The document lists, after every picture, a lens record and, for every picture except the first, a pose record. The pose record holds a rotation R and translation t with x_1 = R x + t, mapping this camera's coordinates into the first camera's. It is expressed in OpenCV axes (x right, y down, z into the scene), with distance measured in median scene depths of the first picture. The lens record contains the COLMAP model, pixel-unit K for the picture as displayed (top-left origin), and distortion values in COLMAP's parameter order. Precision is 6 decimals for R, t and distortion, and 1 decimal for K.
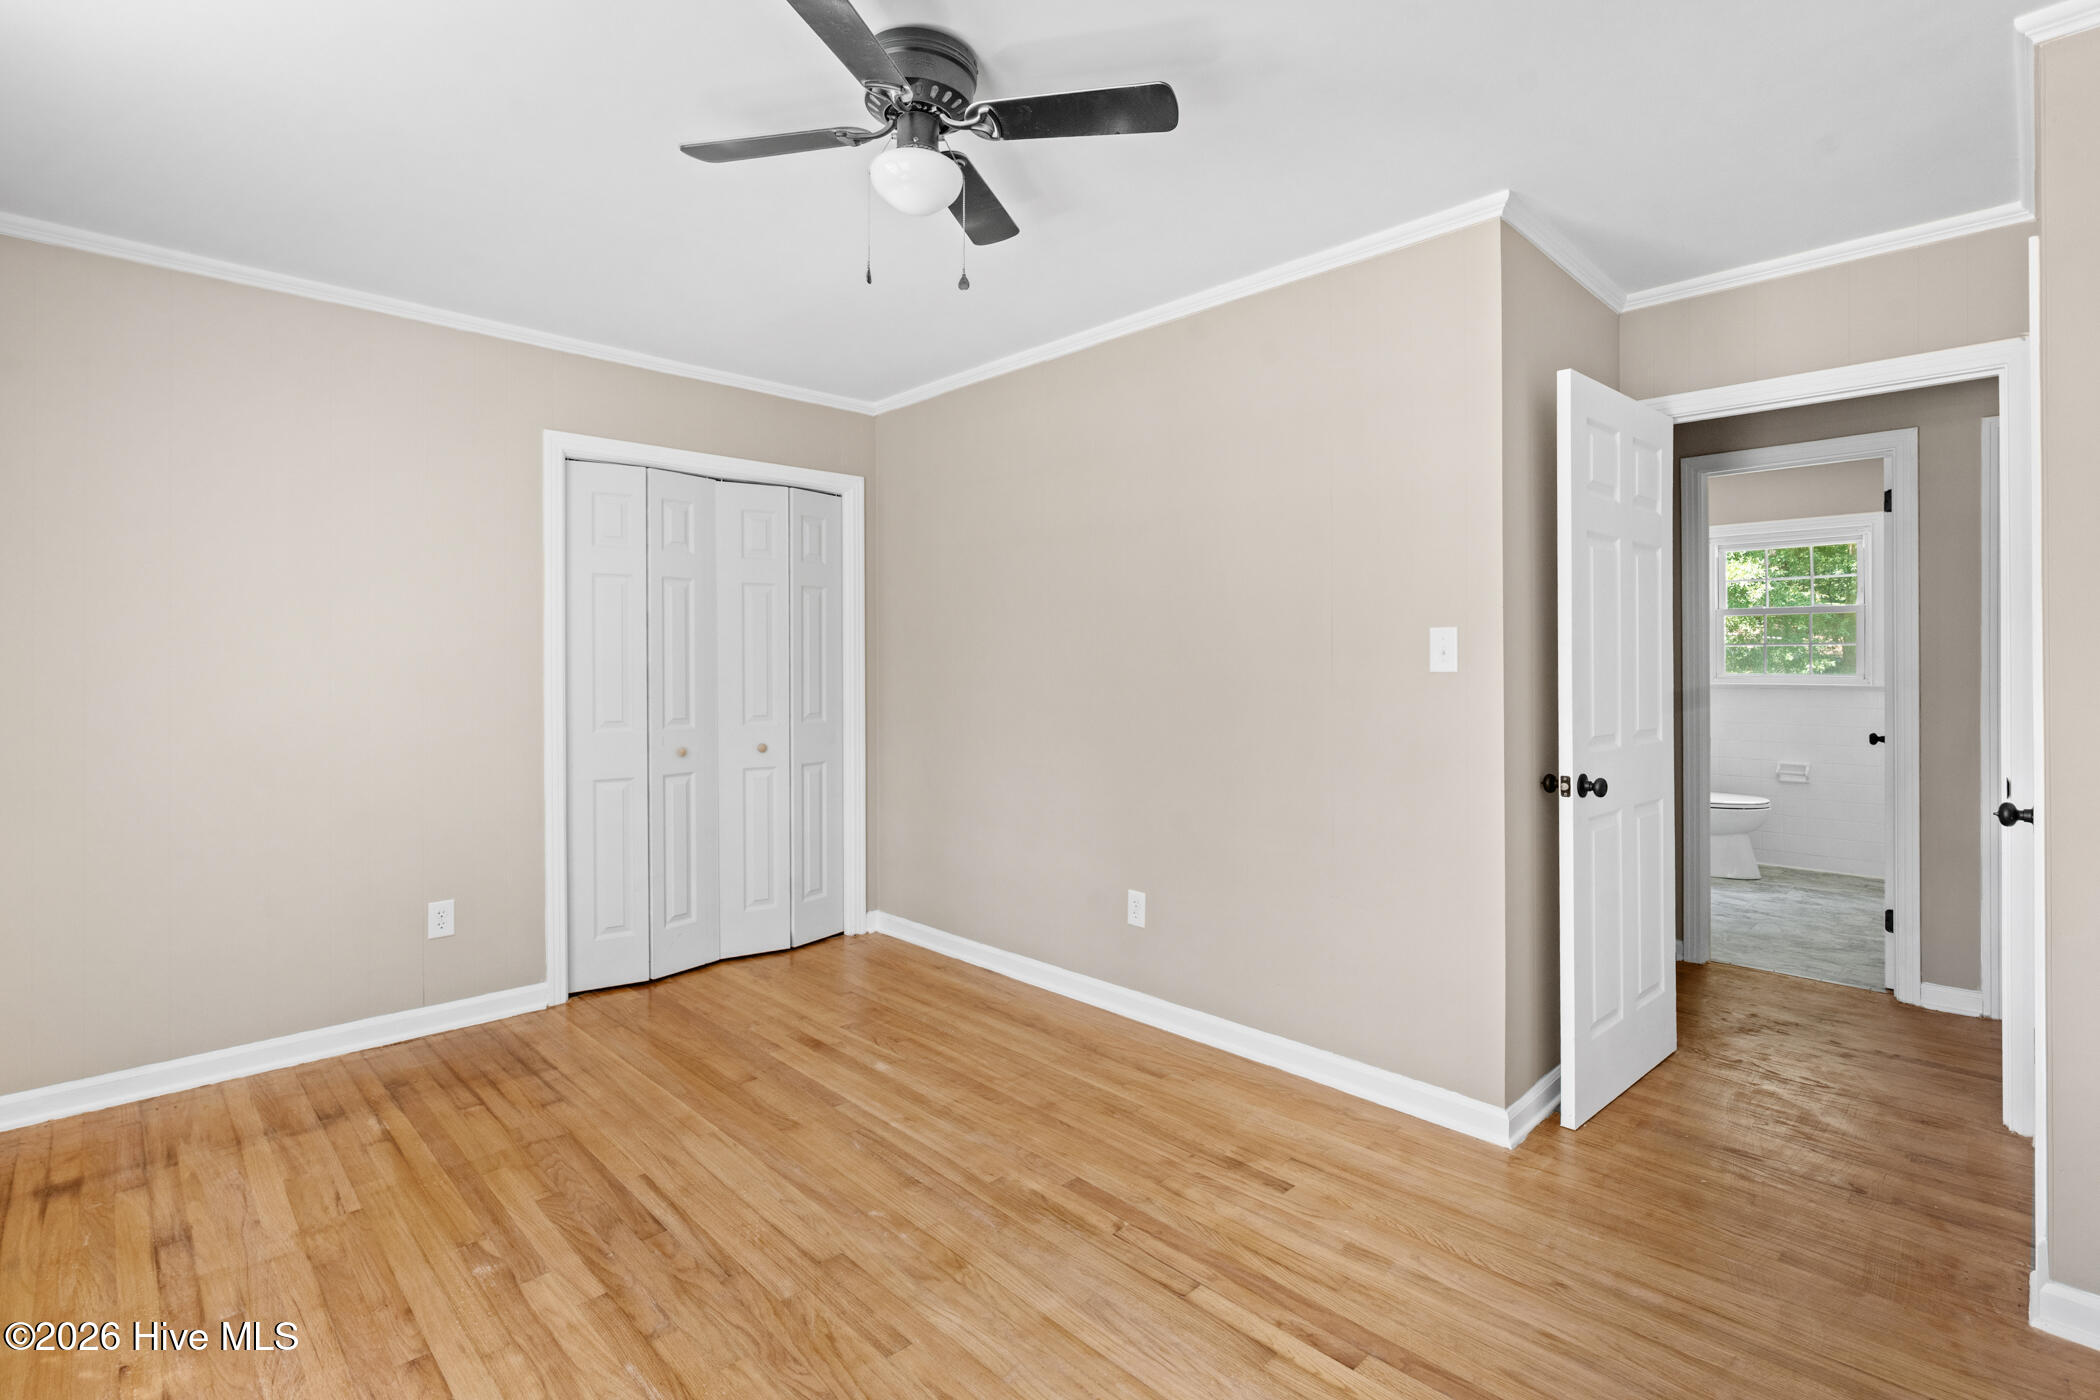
lens RADIAL K [[972.0, 0, 1067.7], [0, 972.0, 658.4], [0, 0, 1]] dist [-0.014988, 0.006132]
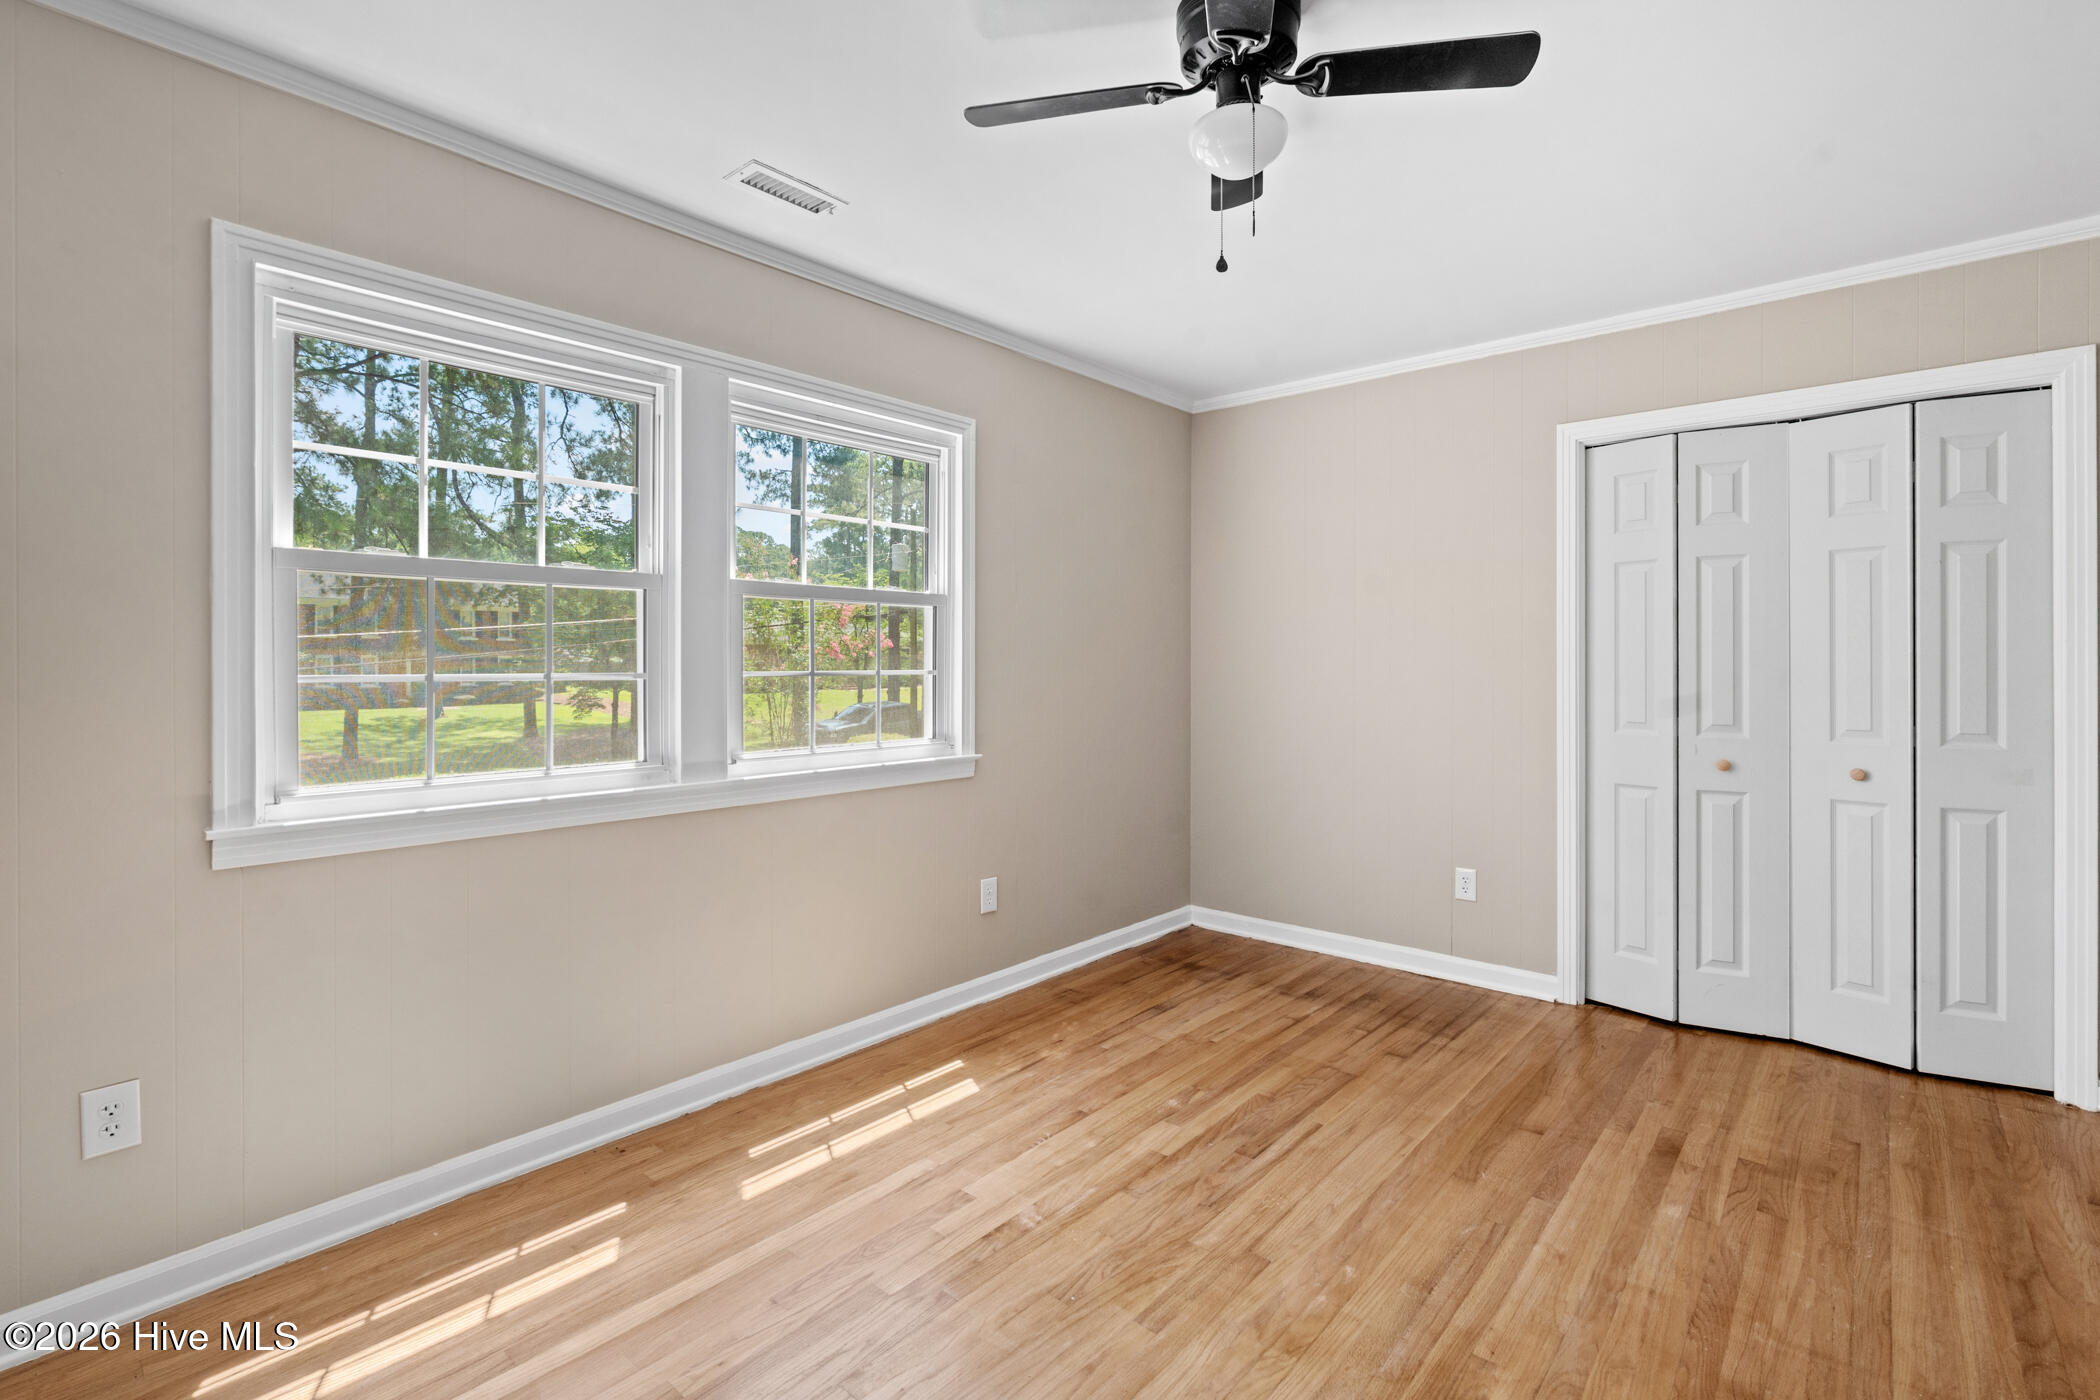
lens RADIAL K [[972.0, 0, 1067.7], [0, 972.0, 658.4], [0, 0, 1]] dist [-0.014988, 0.006132]
pose [[0.082822, 0.000040, -0.996564, 0.558519], [0.005389, 0.999985, 0.000488, 0.002815], [0.996550, -0.005411, 0.082821, 0.553650]]
